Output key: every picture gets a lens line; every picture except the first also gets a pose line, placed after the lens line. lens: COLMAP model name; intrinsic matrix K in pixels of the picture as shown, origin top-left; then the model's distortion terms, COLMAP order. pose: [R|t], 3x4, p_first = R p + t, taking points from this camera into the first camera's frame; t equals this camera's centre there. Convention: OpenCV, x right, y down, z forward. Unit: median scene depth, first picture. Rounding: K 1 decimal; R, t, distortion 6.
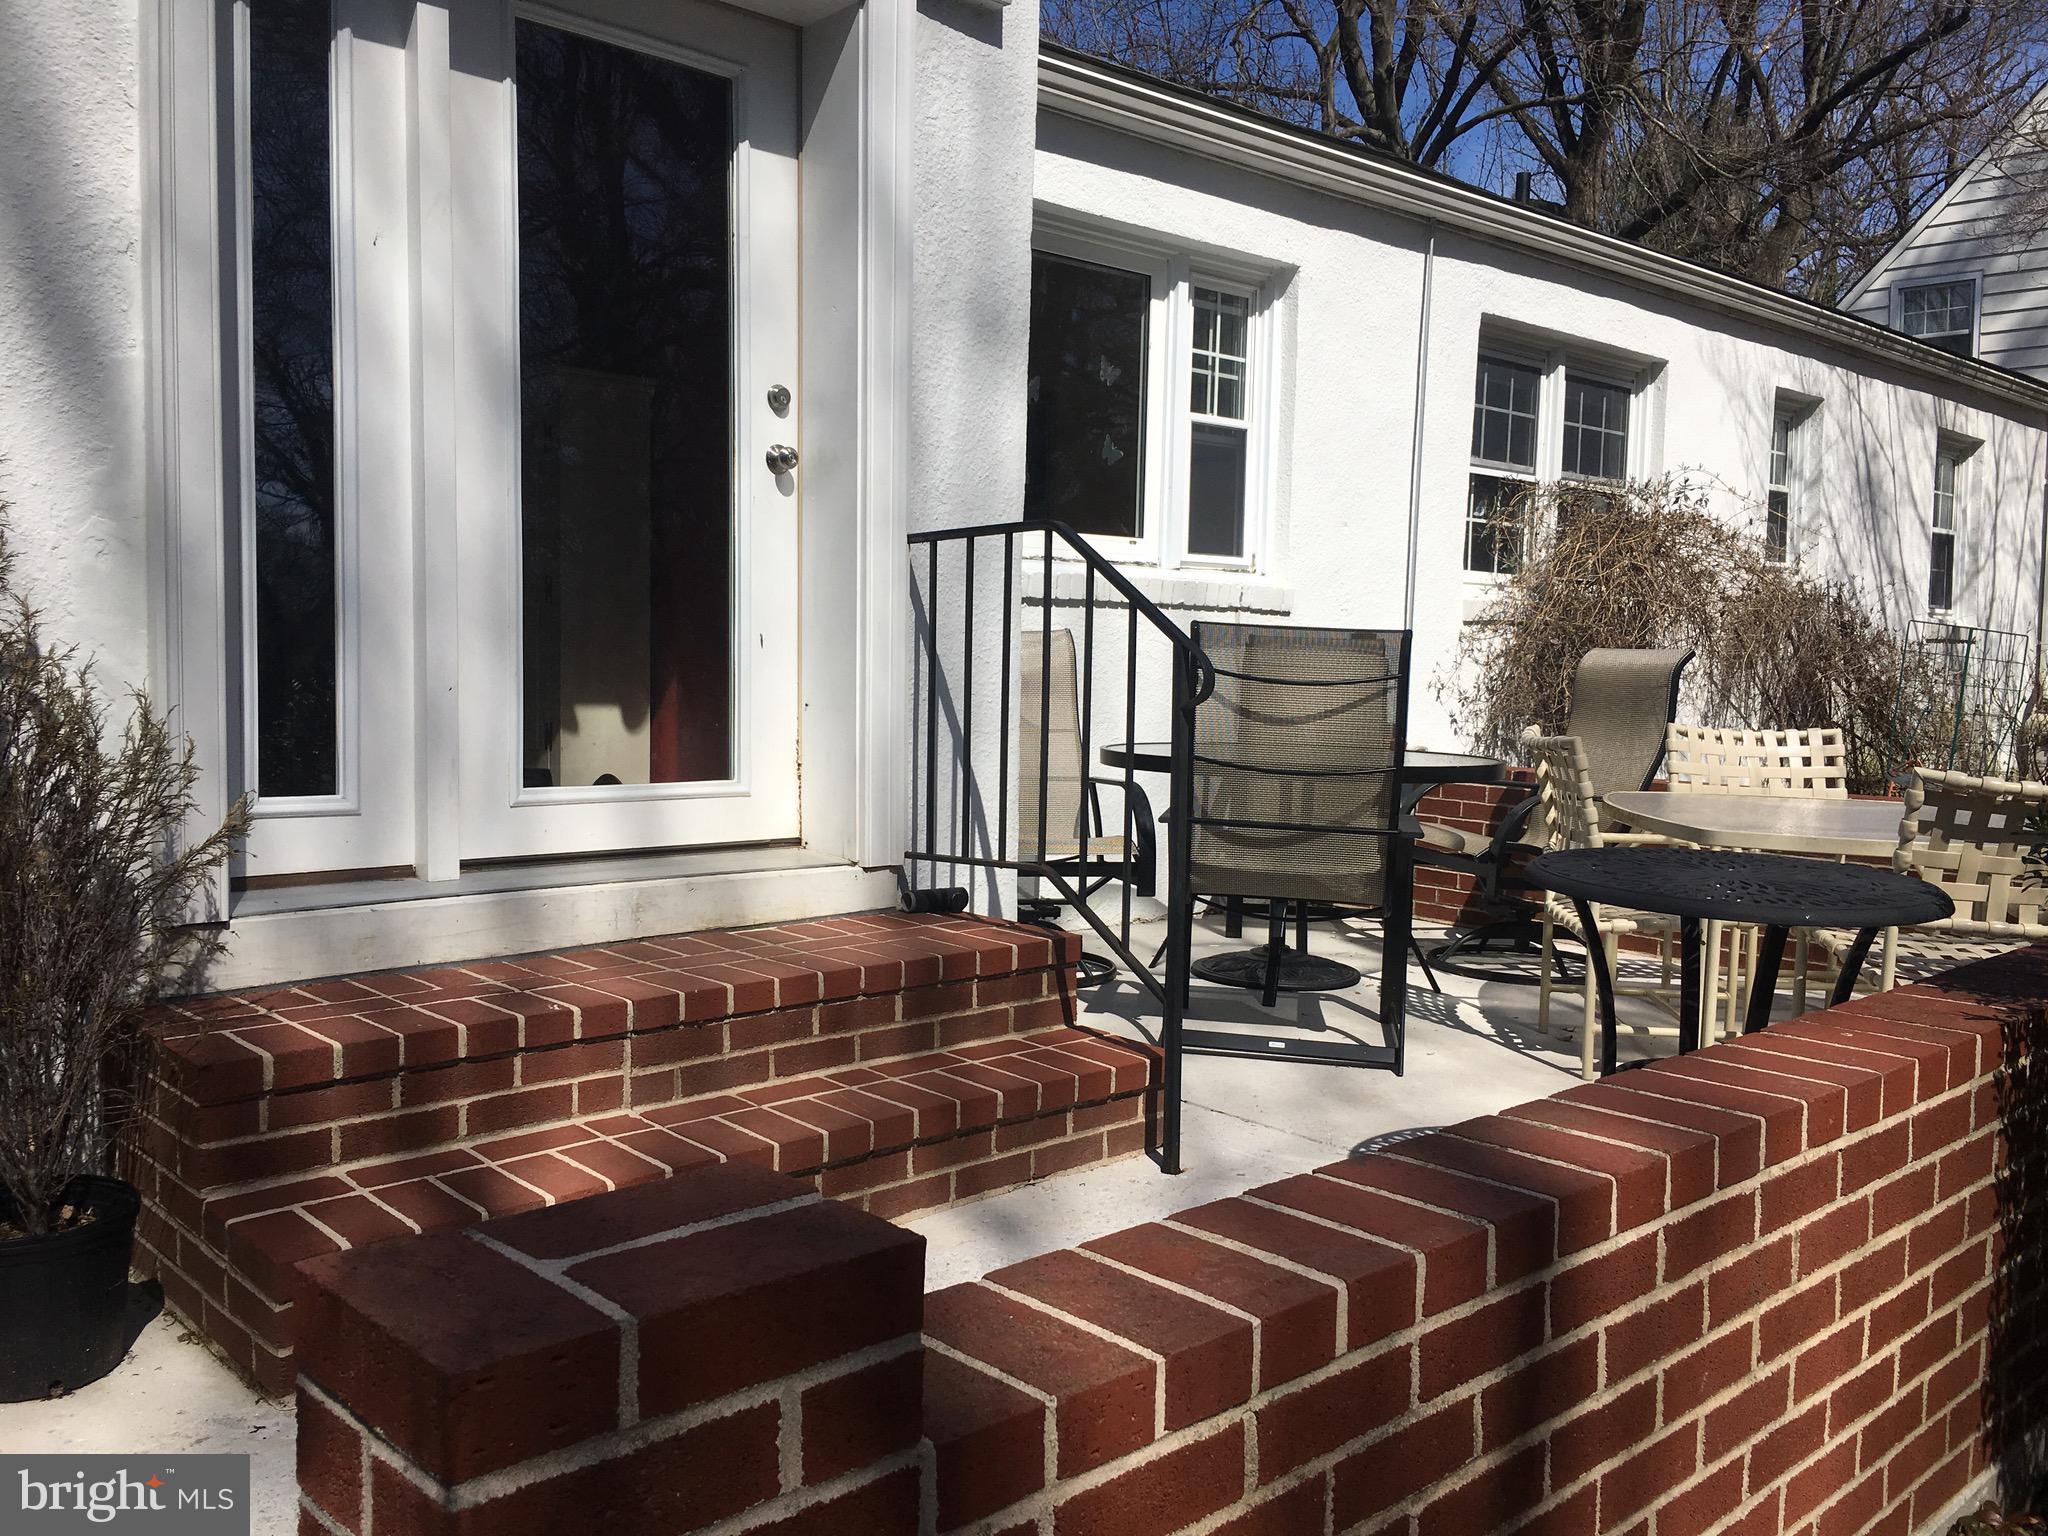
lens RADIAL K [[1730.0, 0, 1024.0], [0, 1730.0, 768.0], [0, 0, 1]] dist [0.100145, -0.108022]
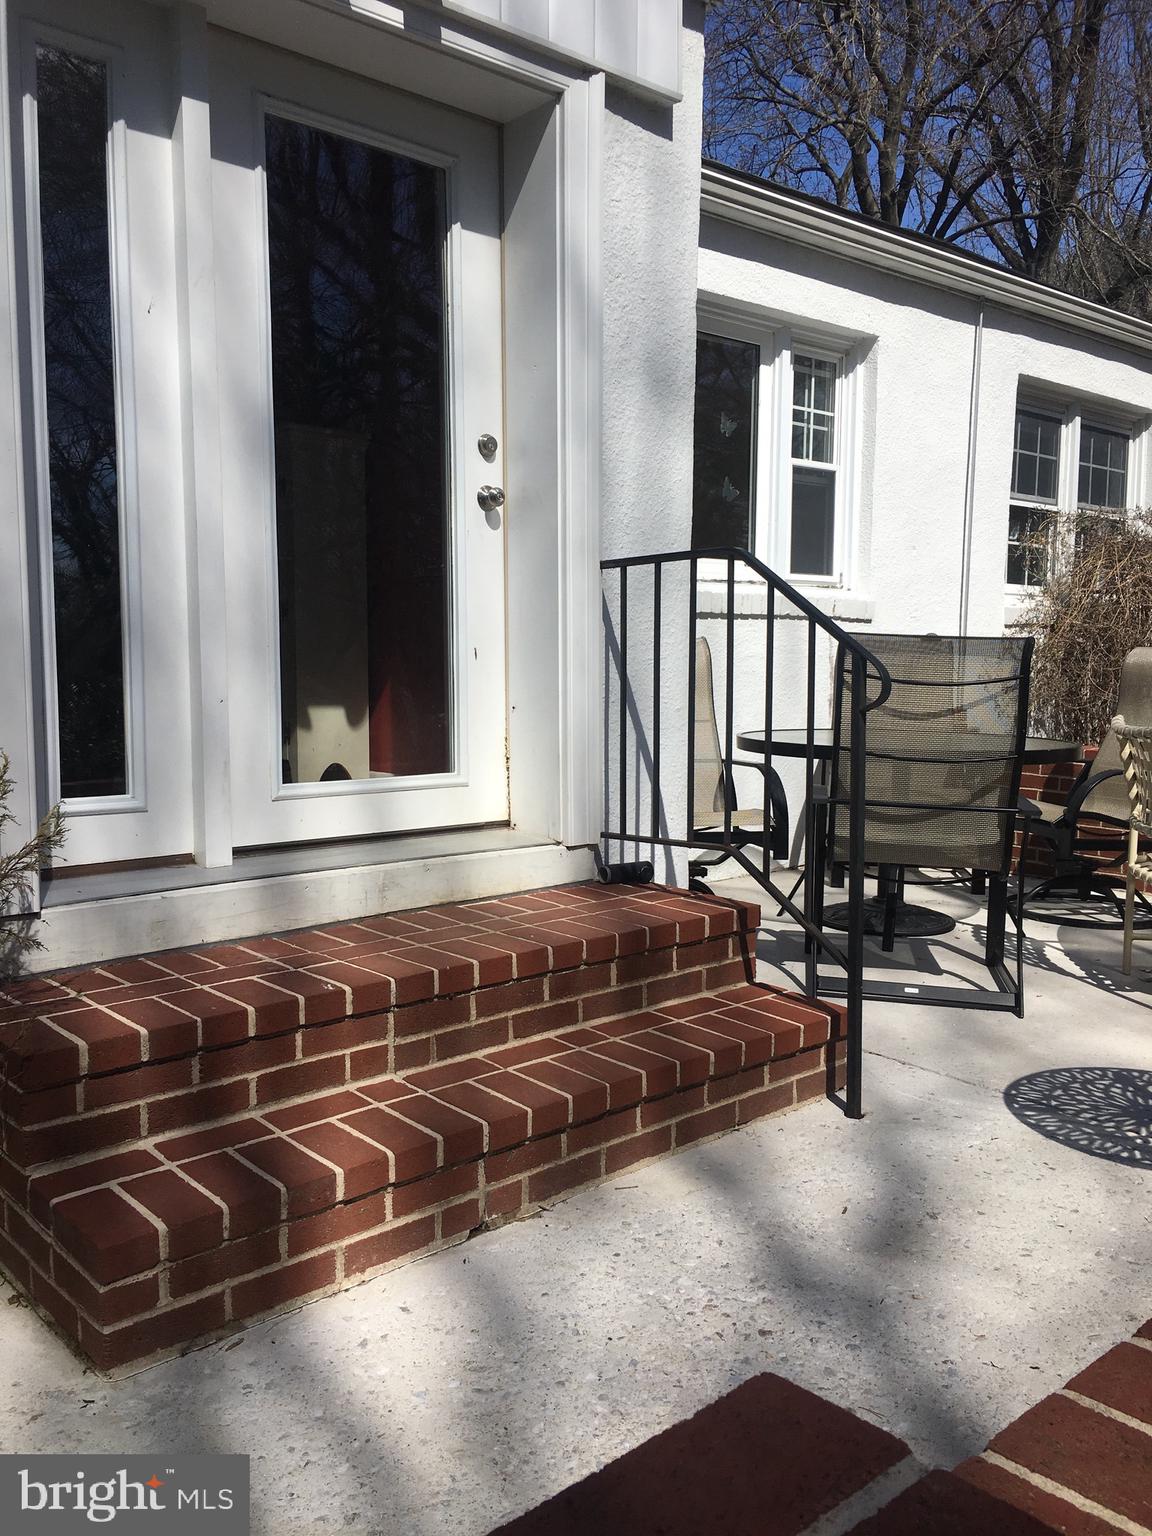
lens RADIAL K [[1273.1, 0, 576.0], [0, 1273.1, 768.0], [0, 0, 1]] dist [0.090168, -0.092559]
pose [[0.999892, -0.010383, -0.010448, -0.076674], [0.010674, 0.999546, 0.028184, -0.020136], [0.010150, -0.028293, 0.999548, 0.137846]]
